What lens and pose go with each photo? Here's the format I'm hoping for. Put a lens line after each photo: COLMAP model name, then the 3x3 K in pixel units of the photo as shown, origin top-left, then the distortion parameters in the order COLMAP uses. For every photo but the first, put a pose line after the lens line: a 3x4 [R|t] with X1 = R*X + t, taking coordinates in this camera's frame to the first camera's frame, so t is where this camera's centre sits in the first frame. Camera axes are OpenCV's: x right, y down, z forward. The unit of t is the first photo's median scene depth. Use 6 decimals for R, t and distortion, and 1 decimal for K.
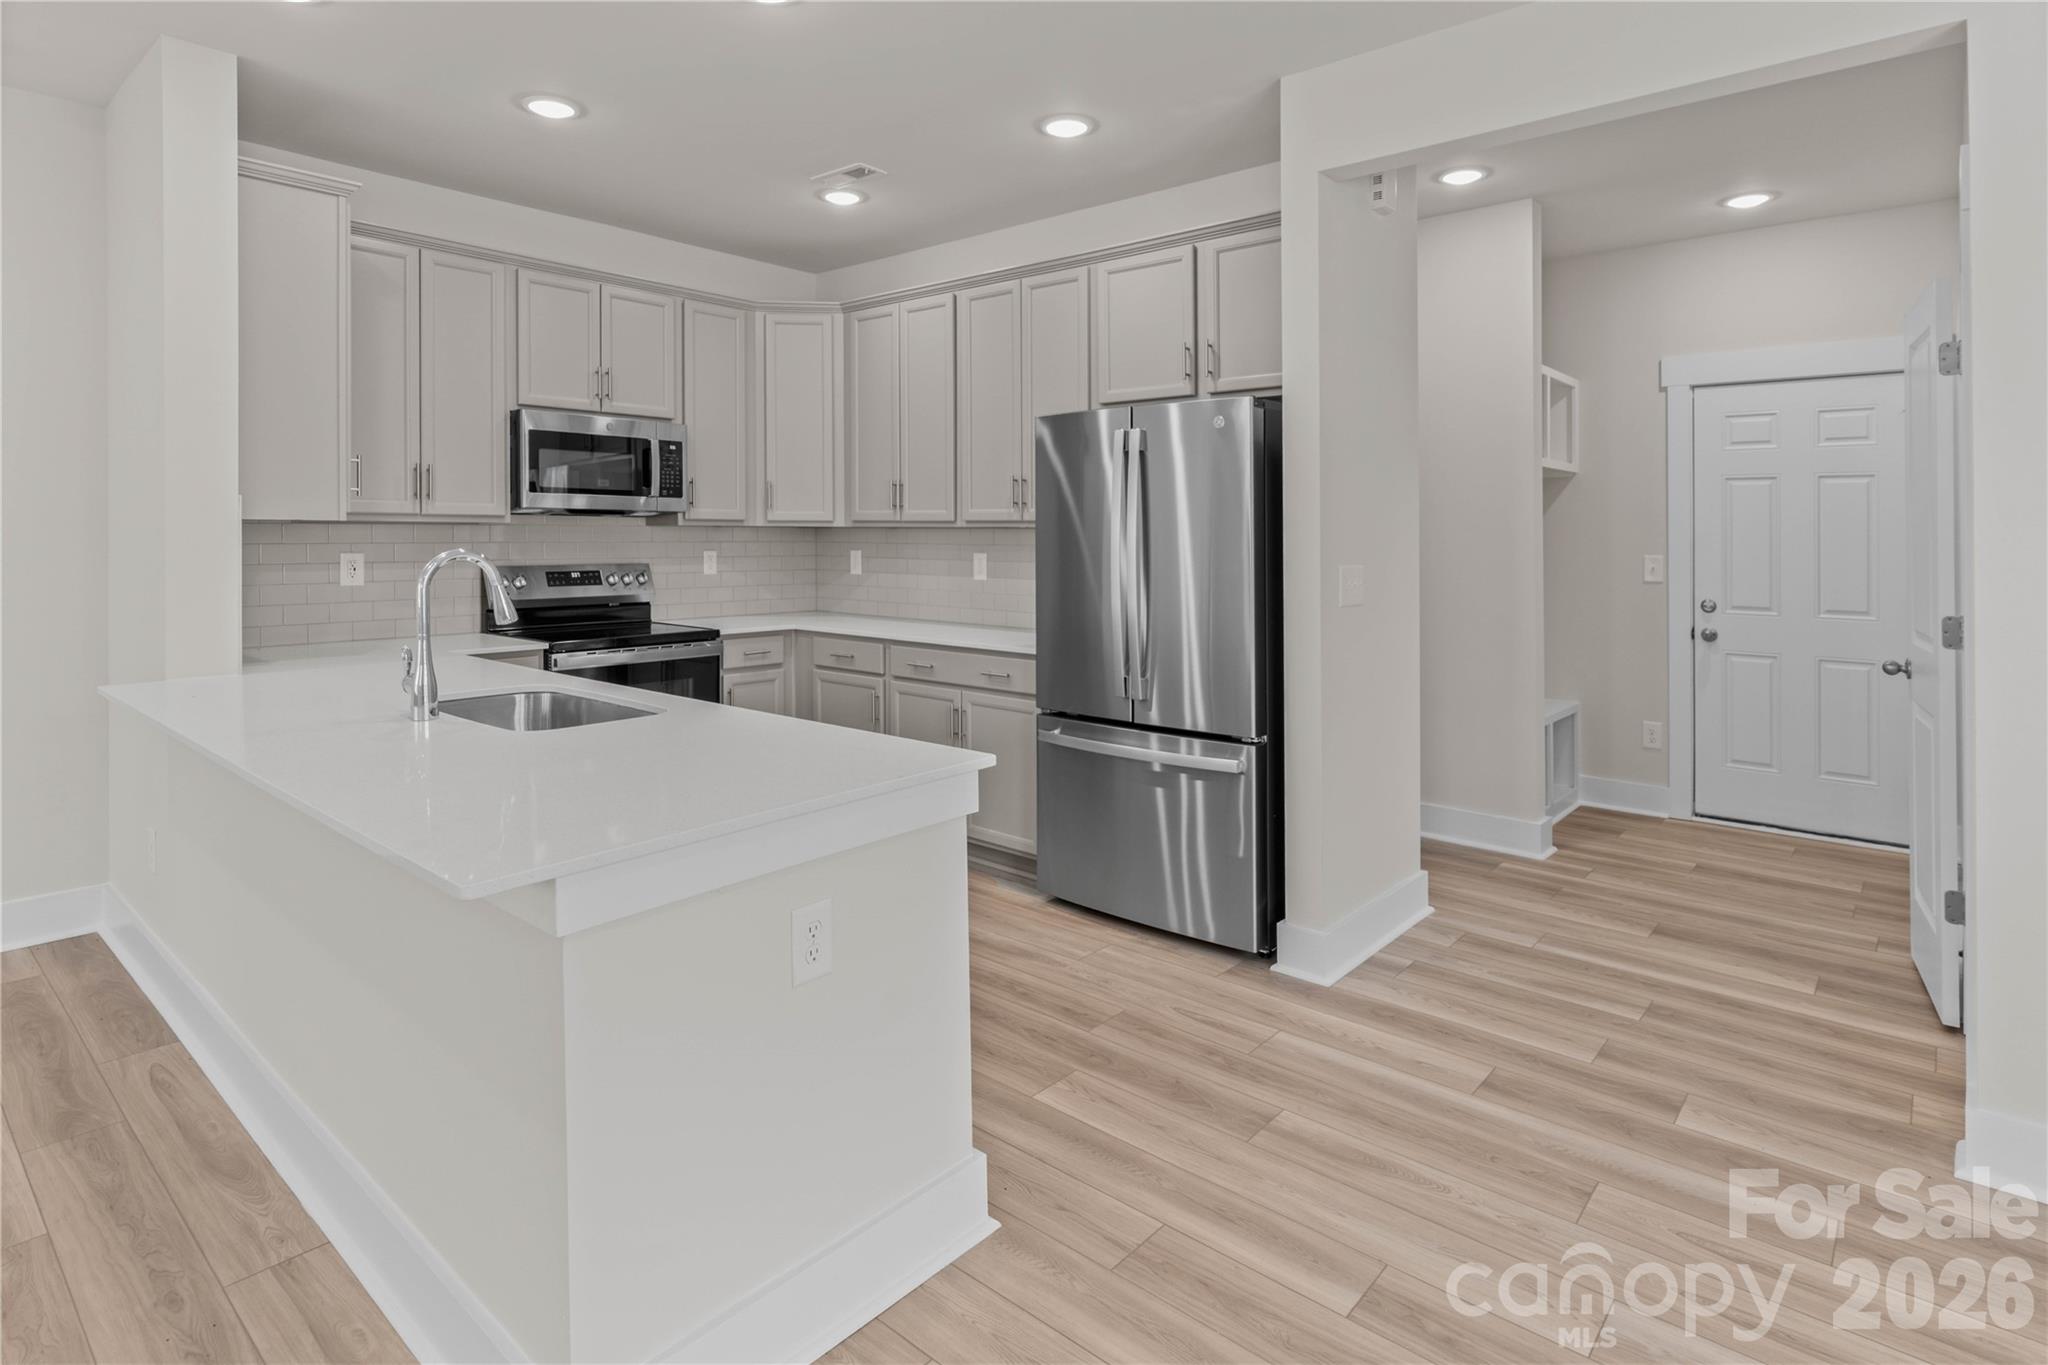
lens RADIAL K [[1080.9, 0, 1081.9], [0, 1080.9, 523.6], [0, 0, 1]] dist [0.012656, -0.000038]
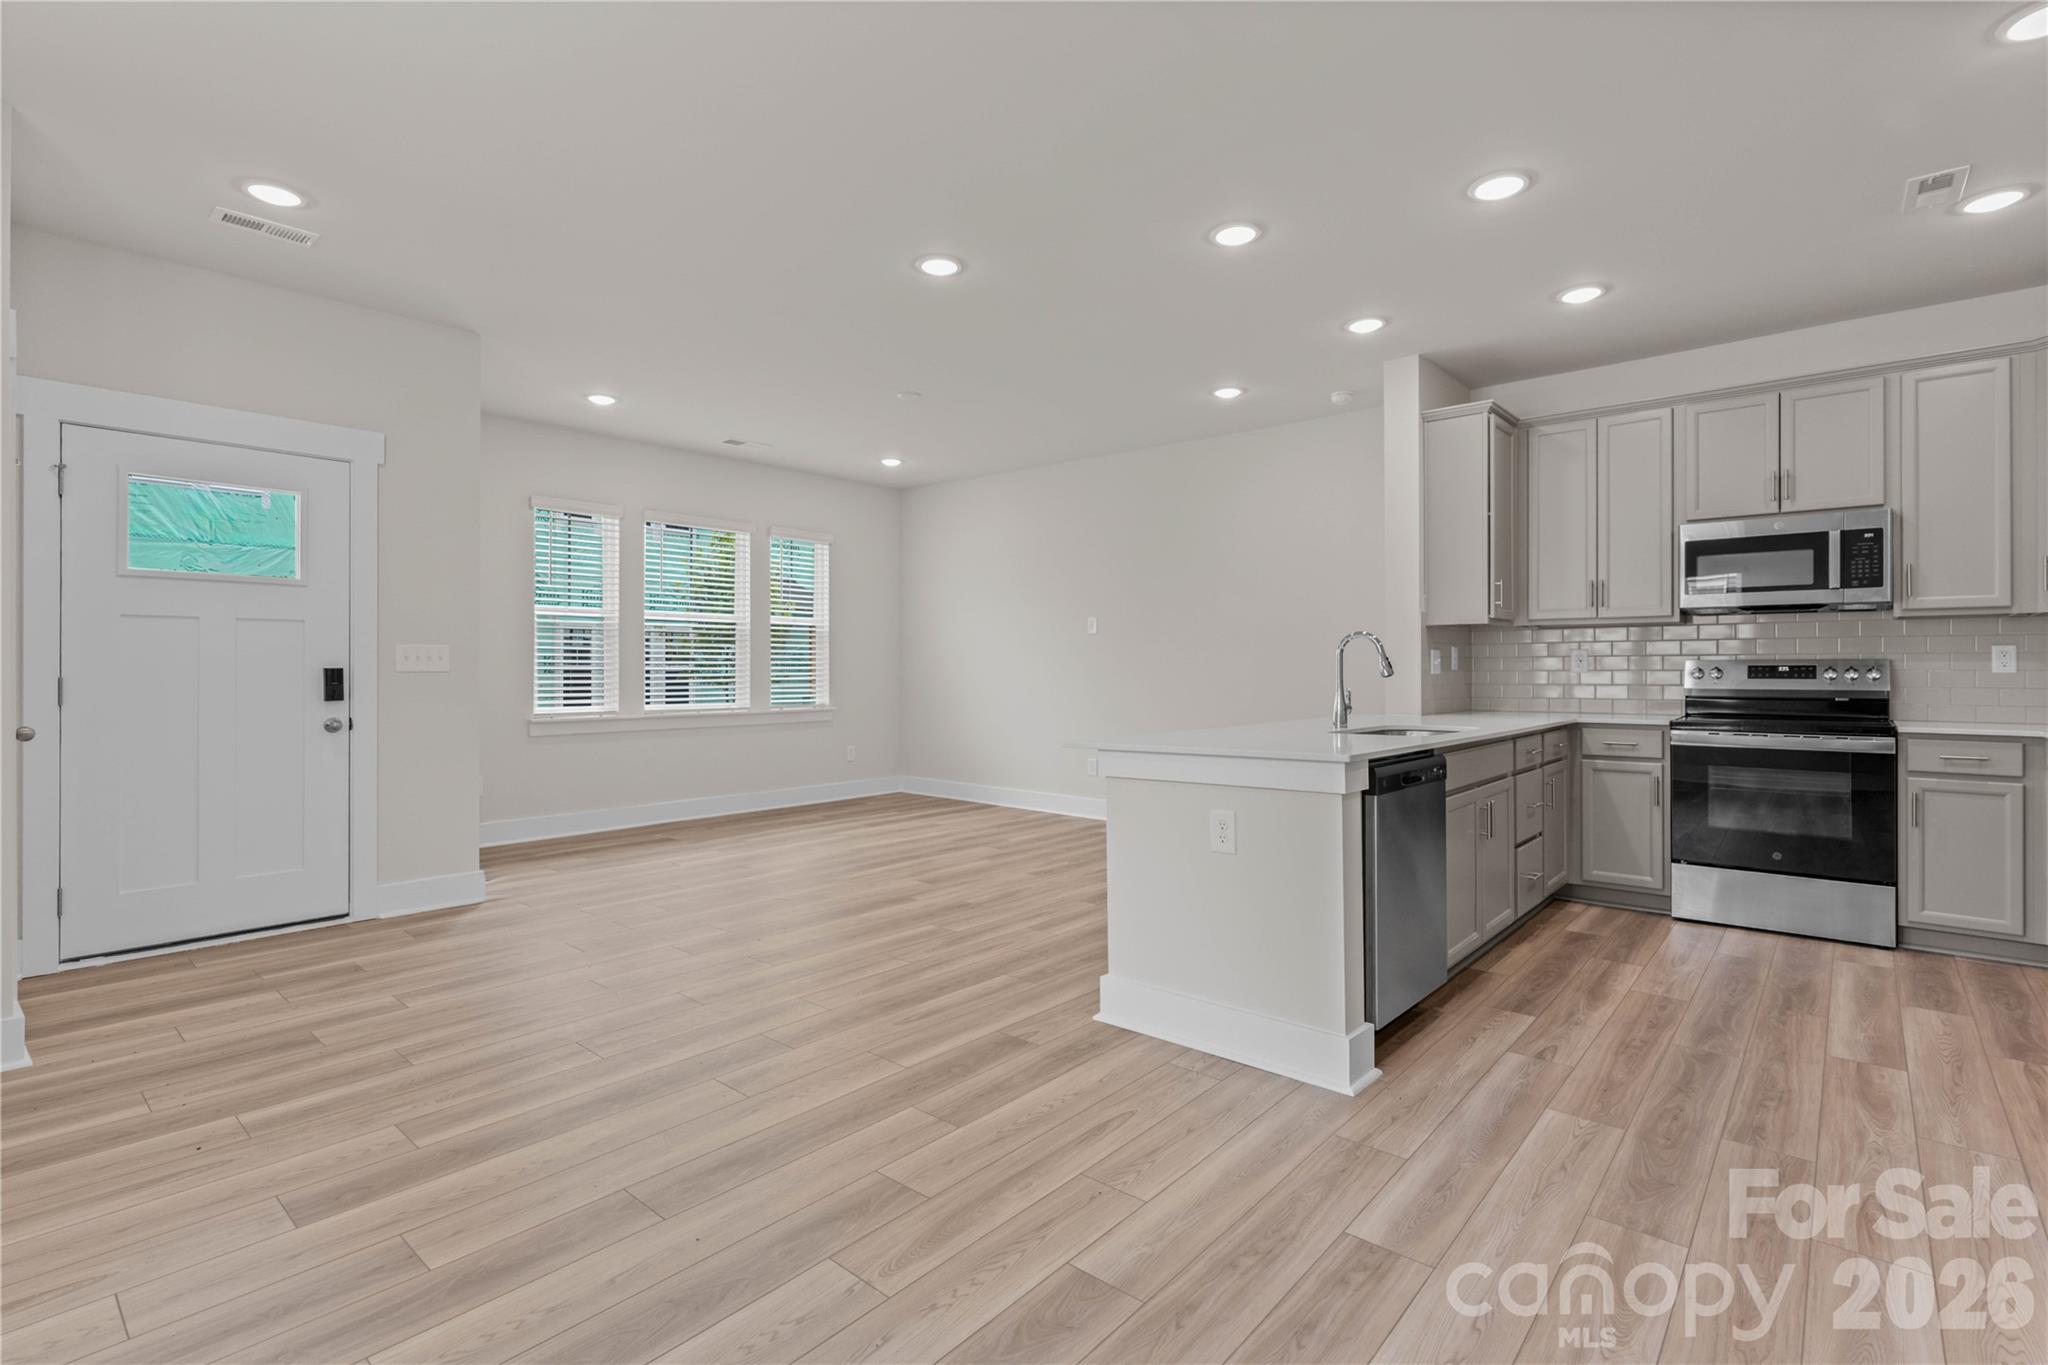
lens RADIAL K [[940.4, 0, 966.8], [0, 940.4, 674.1], [0, 0, 1]] dist [-0.000720, 0.000978]
pose [[-0.067350, -0.000892, -0.997729, 0.555992], [0.006527, 0.999978, -0.001334, 0.053215], [0.997708, -0.006602, -0.067343, 0.287446]]
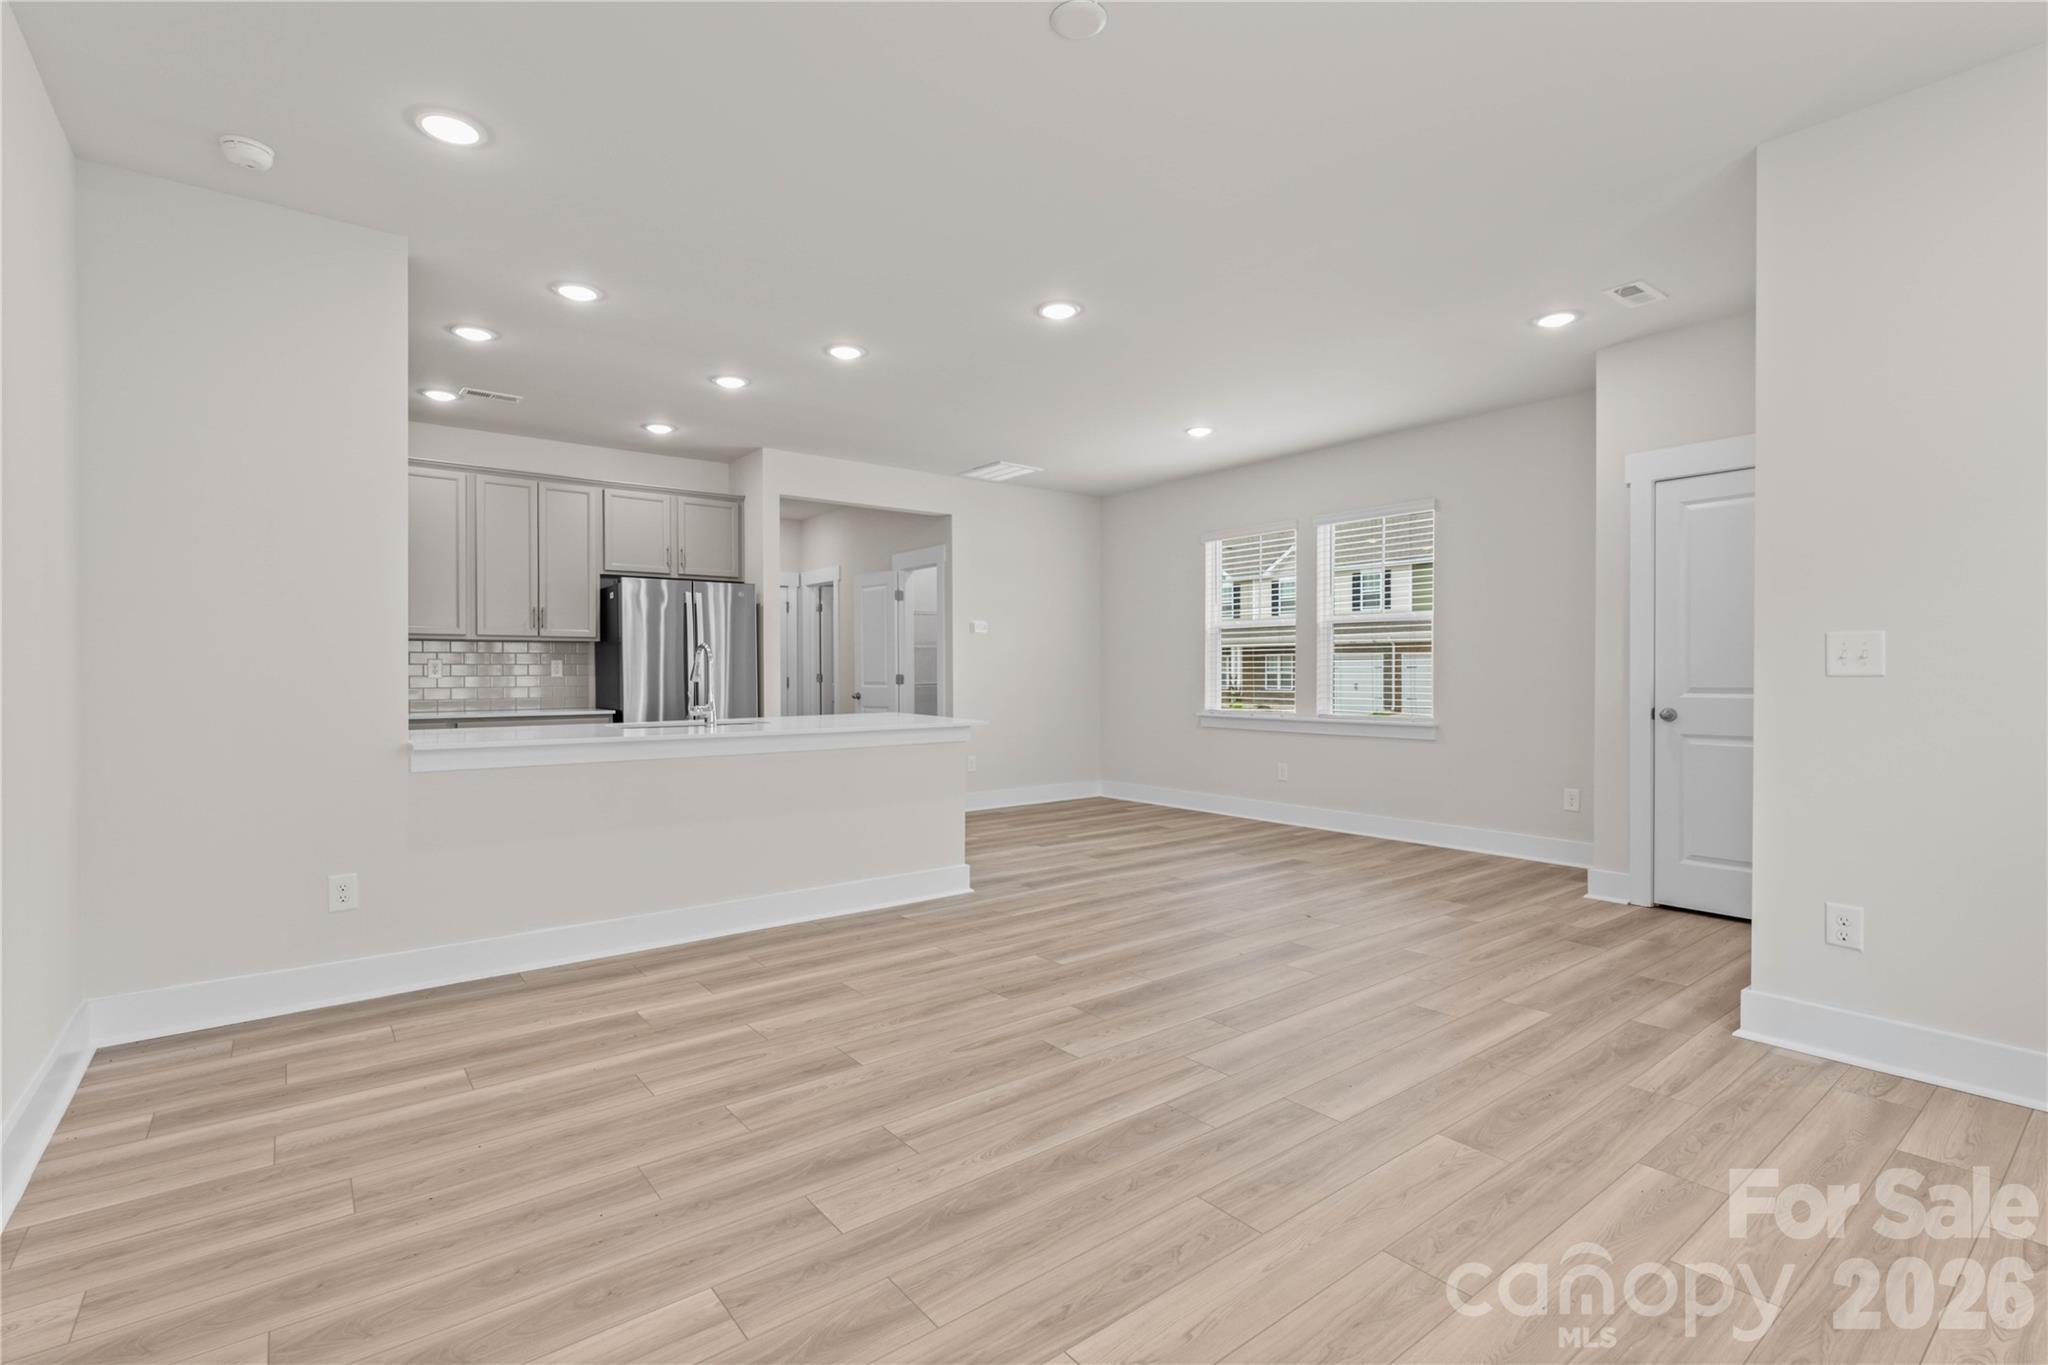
lens RADIAL K [[940.4, 0, 994.7], [0, 940.4, 687.8], [0, 0, 1]] dist [-0.000720, 0.000978]
pose [[0.233743, -0.023221, 0.972021, -1.268526], [-0.004698, 0.999676, 0.025012, 0.035585], [-0.972287, -0.010412, 0.233558, 0.042646]]
